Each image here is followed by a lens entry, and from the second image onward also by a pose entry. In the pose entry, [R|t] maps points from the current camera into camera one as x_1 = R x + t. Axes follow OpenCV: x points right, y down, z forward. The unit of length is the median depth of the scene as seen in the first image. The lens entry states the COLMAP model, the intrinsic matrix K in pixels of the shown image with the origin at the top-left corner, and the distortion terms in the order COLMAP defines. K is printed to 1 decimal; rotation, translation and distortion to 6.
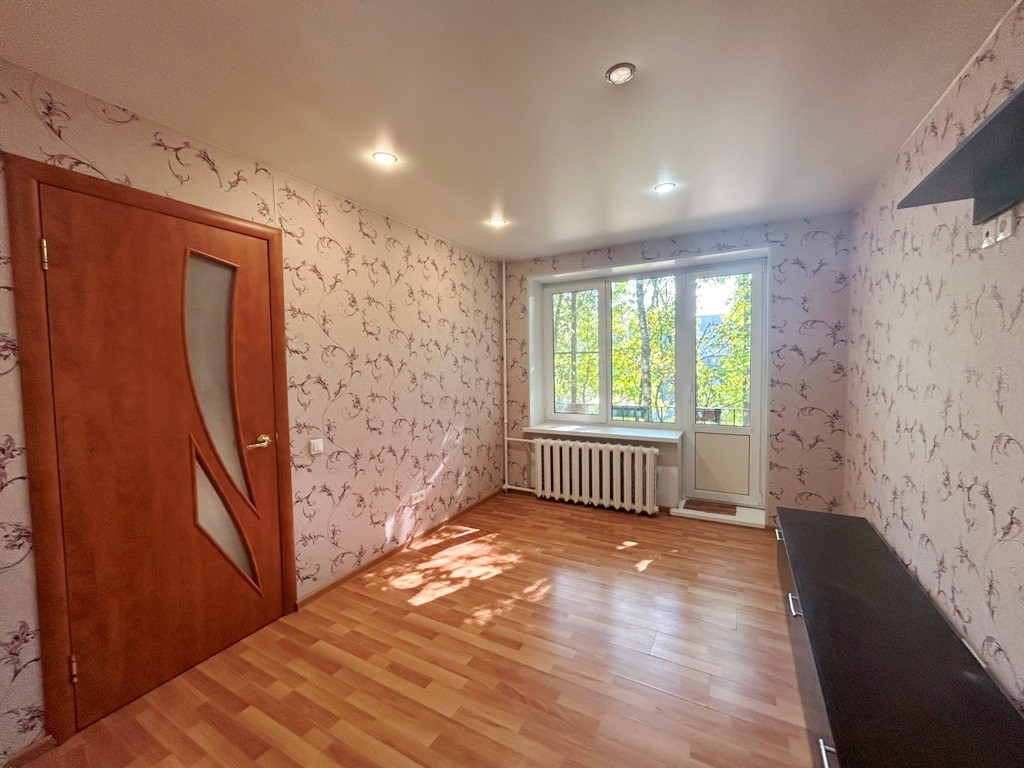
lens RADIAL K [[413.2, 0, 514.2], [0, 413.2, 379.9], [0, 0, 1]] dist [-0.001144, 0.001571]
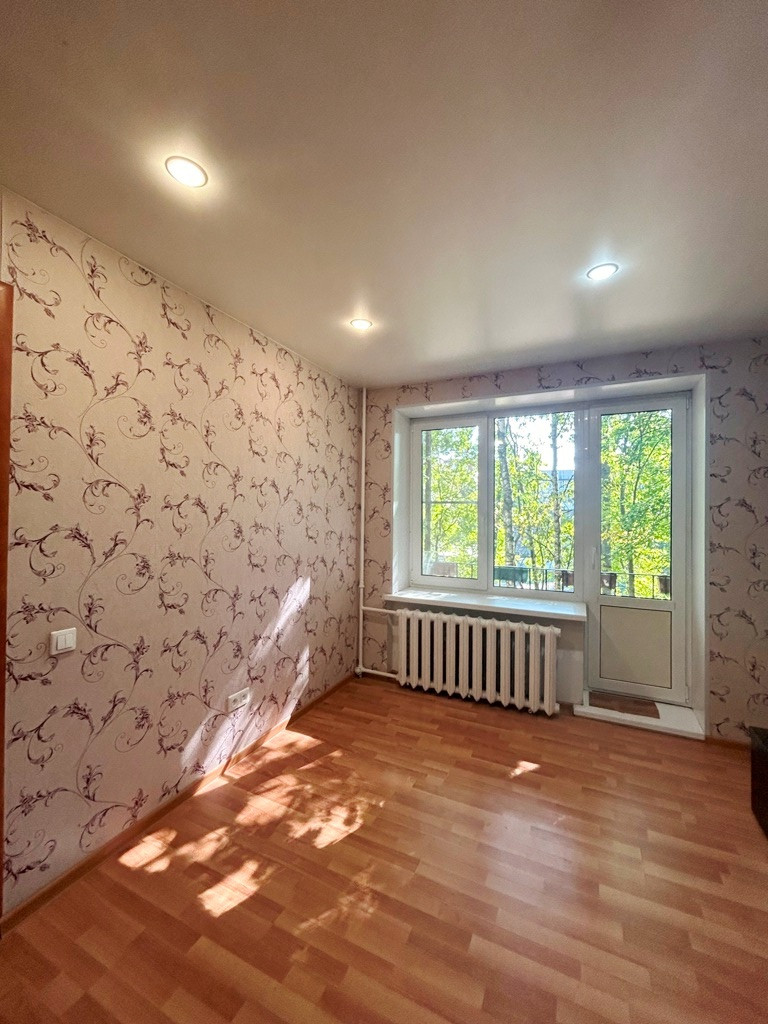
lens RADIAL K [[413.2, 0, 386.4], [0, 413.2, 508.3], [0, 0, 1]] dist [-0.001144, 0.001571]
pose [[0.998274, 0.024970, 0.053162, -0.025306], [-0.022210, 0.998406, -0.051895, -0.011737], [-0.054373, 0.050625, 0.997237, 0.260708]]
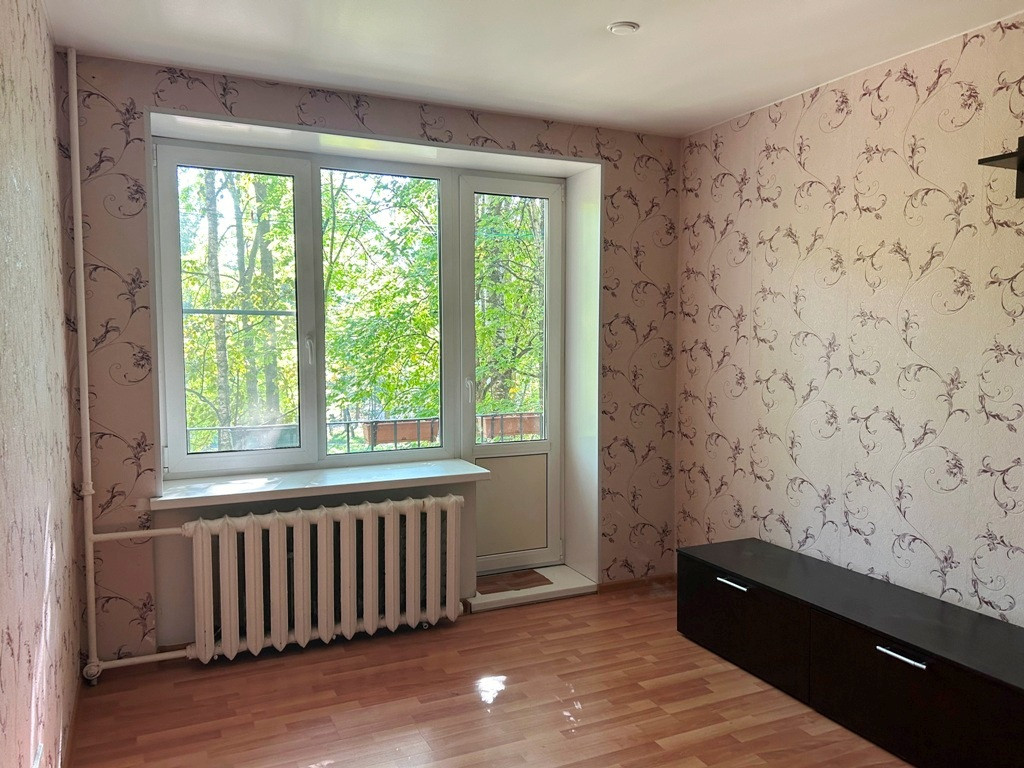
lens RADIAL K [[761.5, 0, 514.0], [0, 761.5, 386.4], [0, 0, 1]] dist [0.044894, -0.043368]
pose [[0.589488, -0.034585, 0.807036, -0.461945], [0.021684, 0.999401, 0.026990, -0.003922], [-0.807486, 0.001589, 0.589885, 0.390462]]
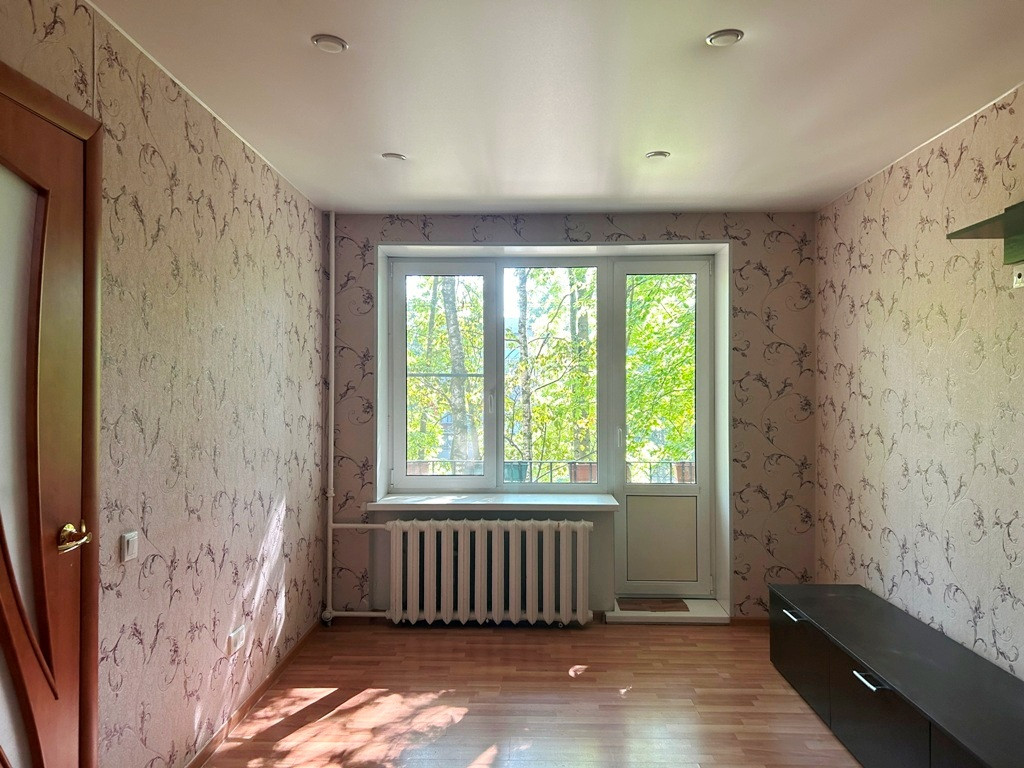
lens RADIAL K [[761.5, 0, 517.5], [0, 761.5, 377.2], [0, 0, 1]] dist [0.044894, -0.043368]
pose [[0.886567, 0.026645, 0.461833, -0.371872], [0.002472, 0.998053, -0.062327, 0.010154], [-0.462594, 0.056399, 0.884774, -0.053058]]
